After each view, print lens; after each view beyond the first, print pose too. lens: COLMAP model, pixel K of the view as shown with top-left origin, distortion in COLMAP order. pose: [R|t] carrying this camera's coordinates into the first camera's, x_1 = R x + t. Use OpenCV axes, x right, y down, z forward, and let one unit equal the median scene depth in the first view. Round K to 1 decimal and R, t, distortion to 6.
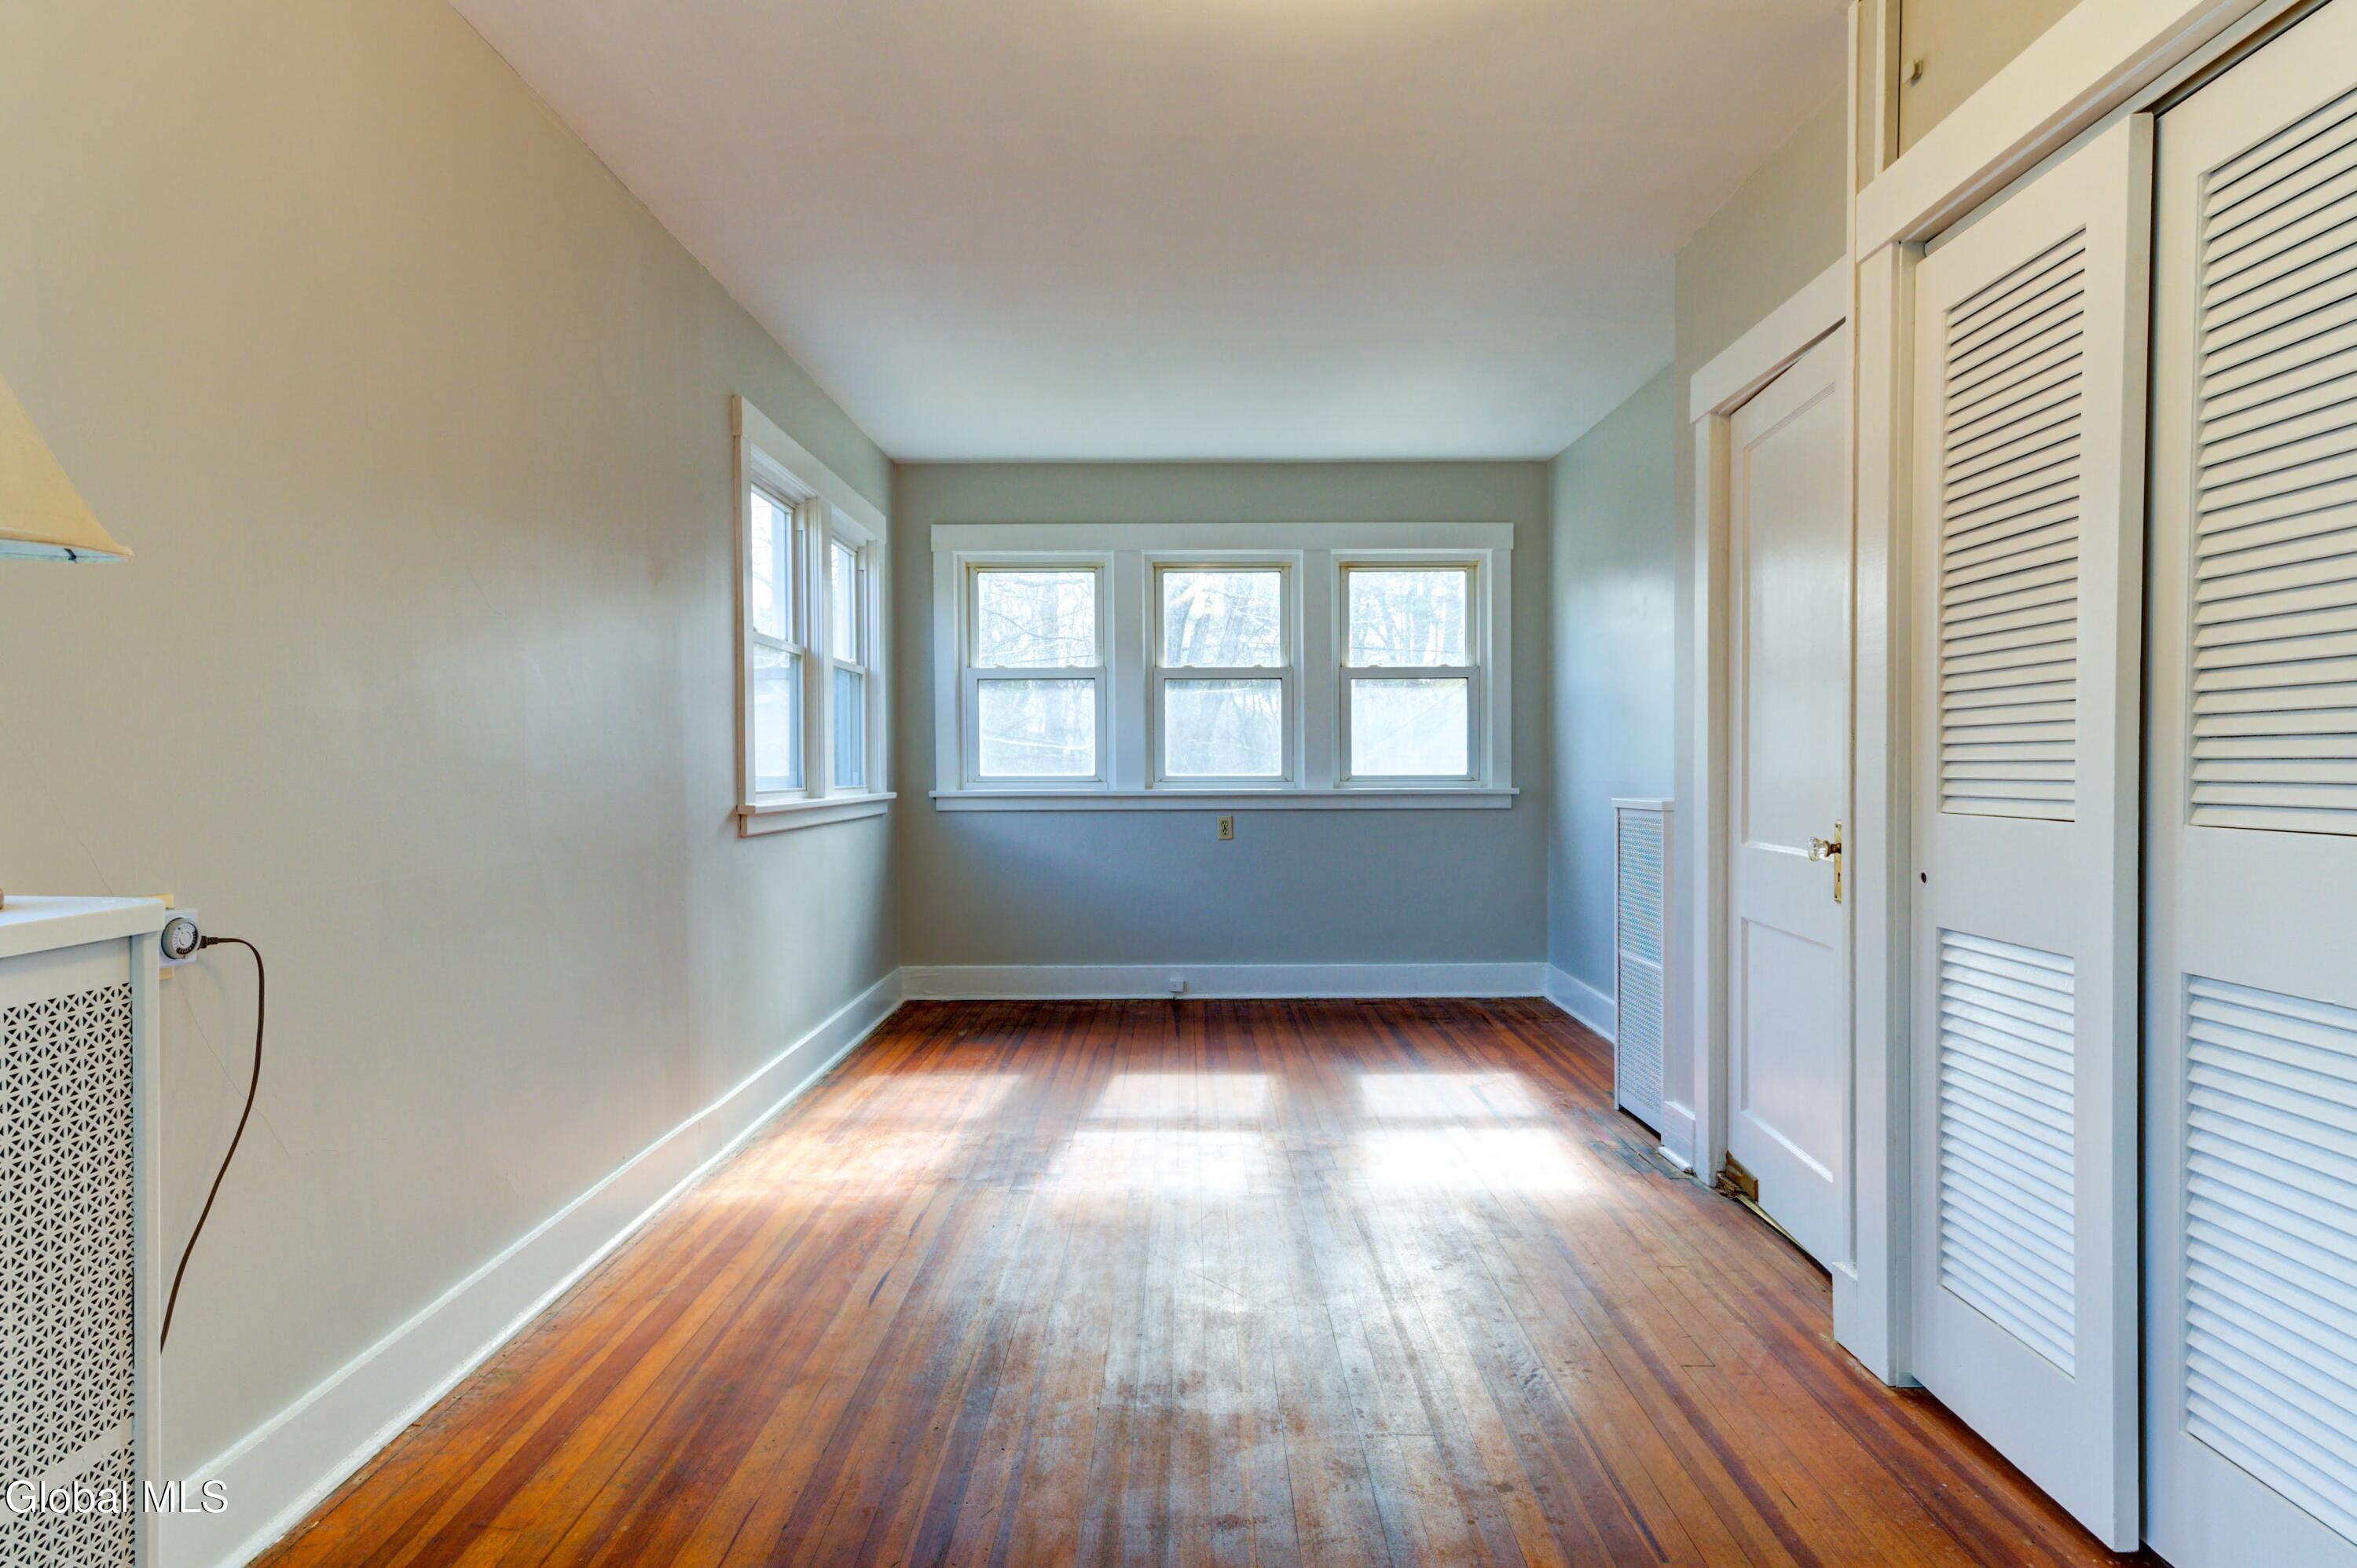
lens RADIAL K [[1271.7, 0, 1178.5], [0, 1271.7, 784.0], [0, 0, 1]] dist [0.000848, 0.000330]
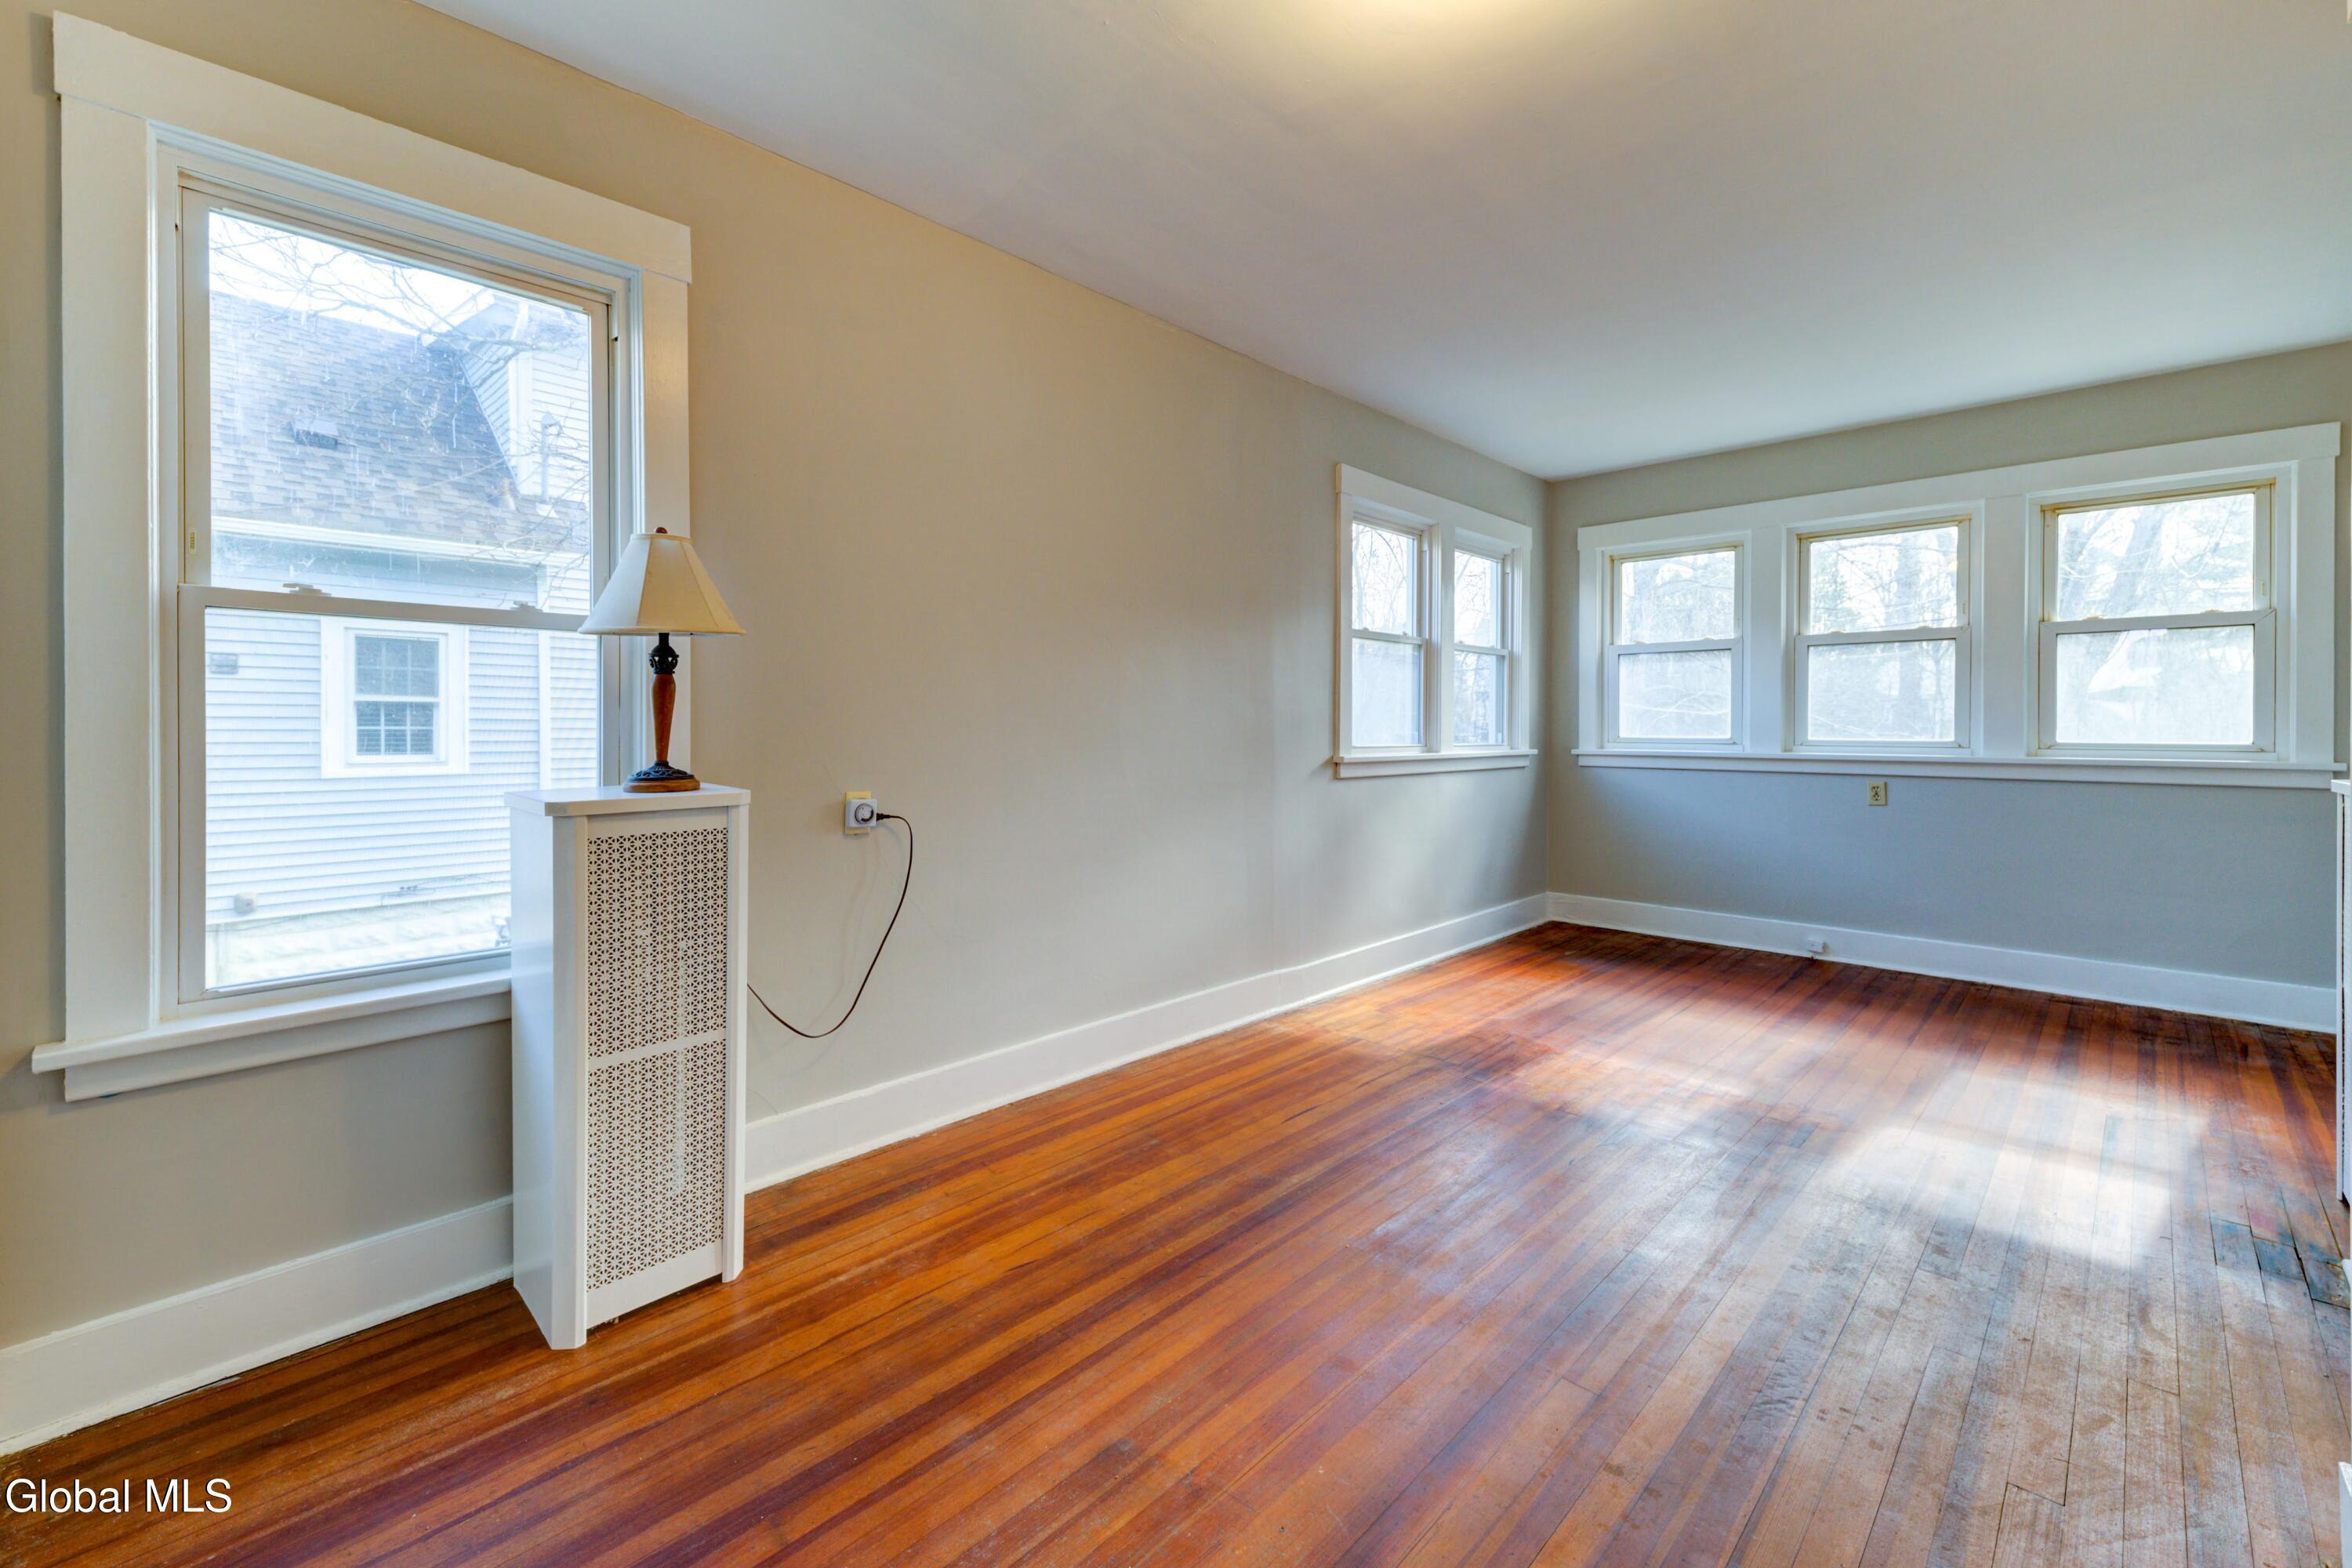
lens RADIAL K [[988.0, 0, 1184.0], [0, 988.0, 714.0], [0, 0, 1]] dist [0.027675, -0.008969]
pose [[0.710266, -0.001441, -0.703932, 0.202751], [-0.015380, 0.999727, -0.017565, -0.005257], [0.703766, 0.023302, 0.710050, 0.070491]]
